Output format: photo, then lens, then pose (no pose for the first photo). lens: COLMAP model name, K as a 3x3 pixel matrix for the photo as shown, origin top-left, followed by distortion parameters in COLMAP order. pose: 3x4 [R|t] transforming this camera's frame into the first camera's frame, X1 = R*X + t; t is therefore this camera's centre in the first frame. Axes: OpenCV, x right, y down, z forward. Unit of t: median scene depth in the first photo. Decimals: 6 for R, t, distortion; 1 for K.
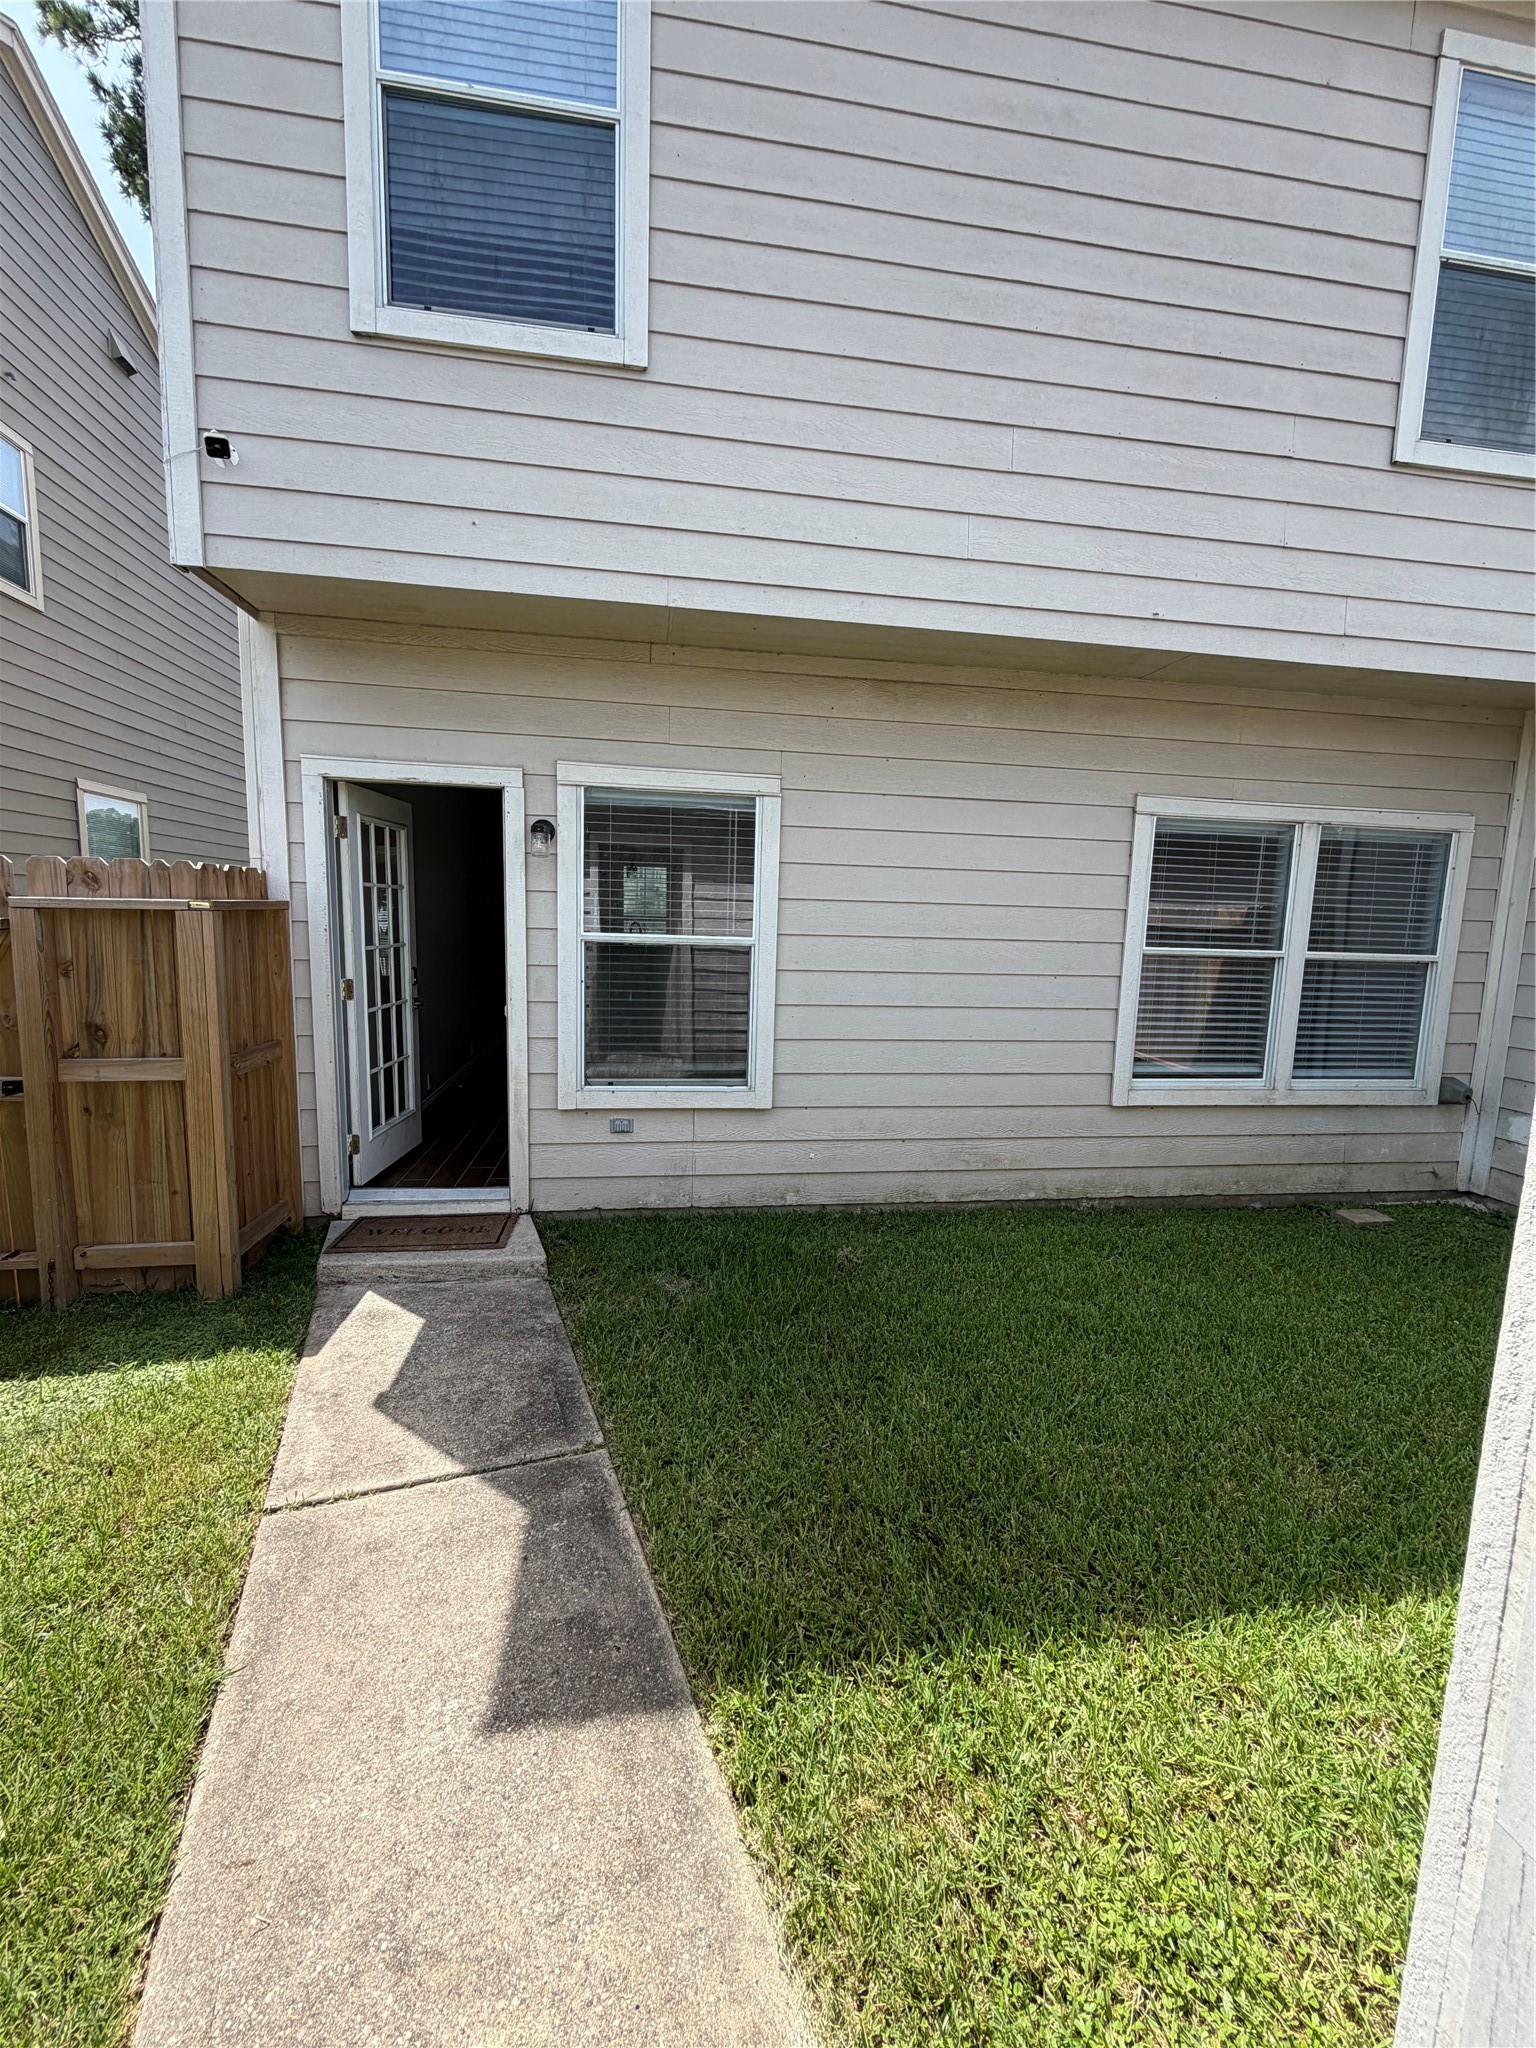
lens RADIAL K [[815.2, 0, 764.4], [0, 815.2, 1021.0], [0, 0, 1]] dist [0.004251, 0.000372]
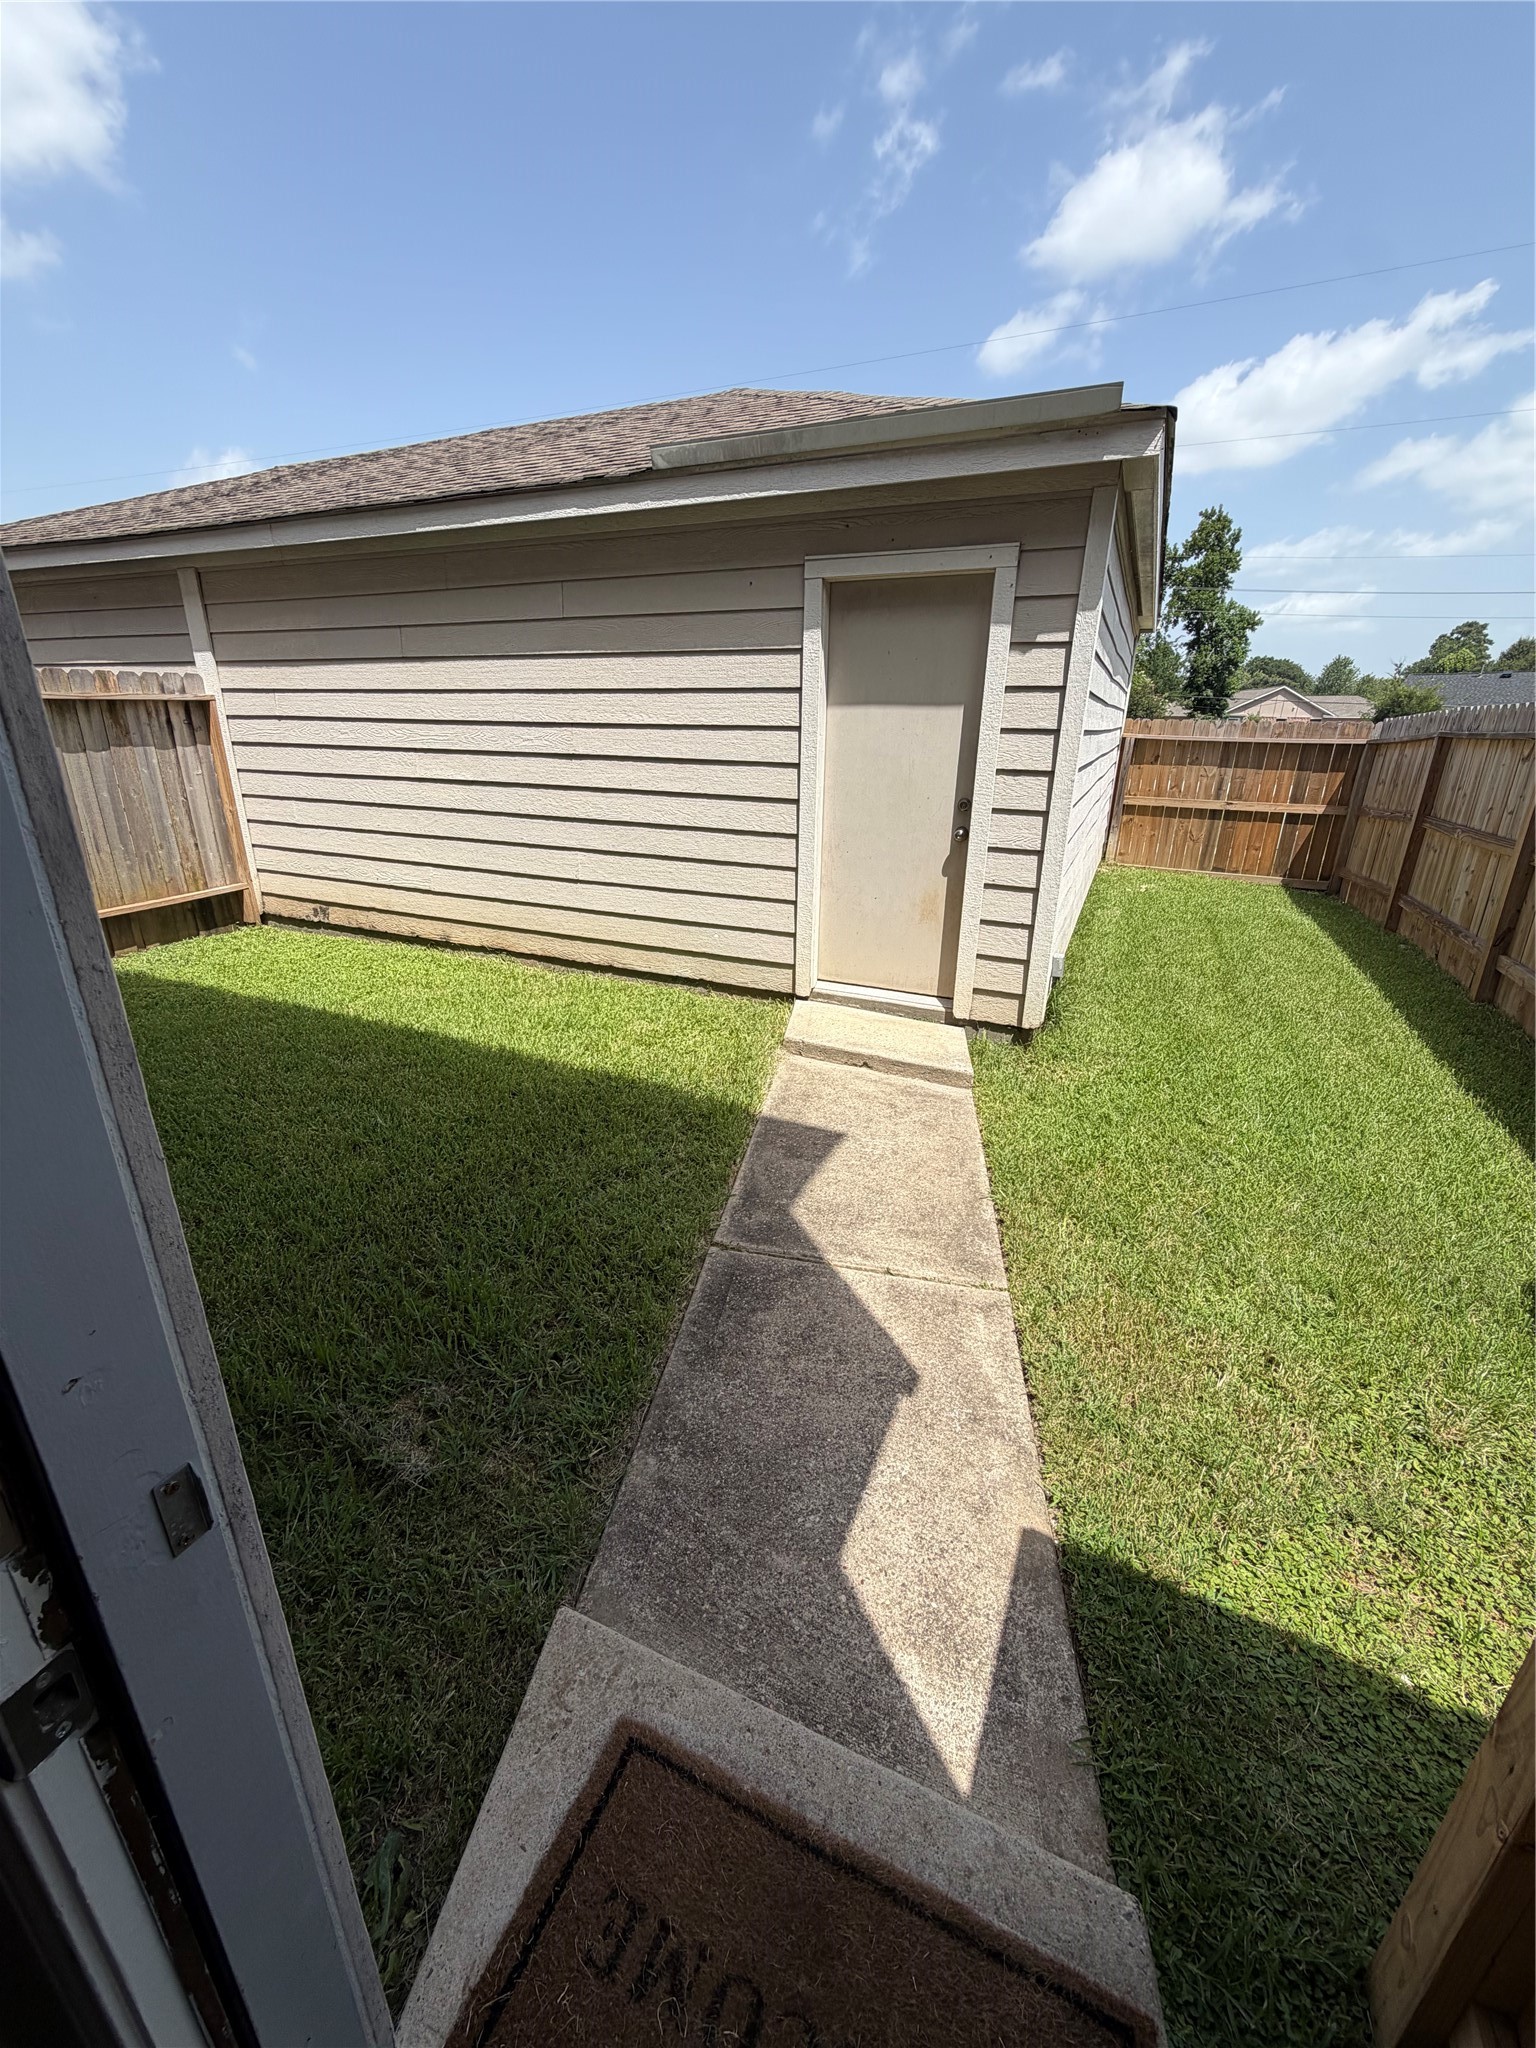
lens RADIAL K [[815.2, 0, 770.3], [0, 815.2, 1005.1], [0, 0, 1]] dist [0.004251, 0.000372]
pose [[-0.845713, -0.217699, 0.487214, -0.679990], [0.035342, 0.888150, 0.458193, -0.217017], [-0.532467, 0.404719, -0.743425, 1.567945]]
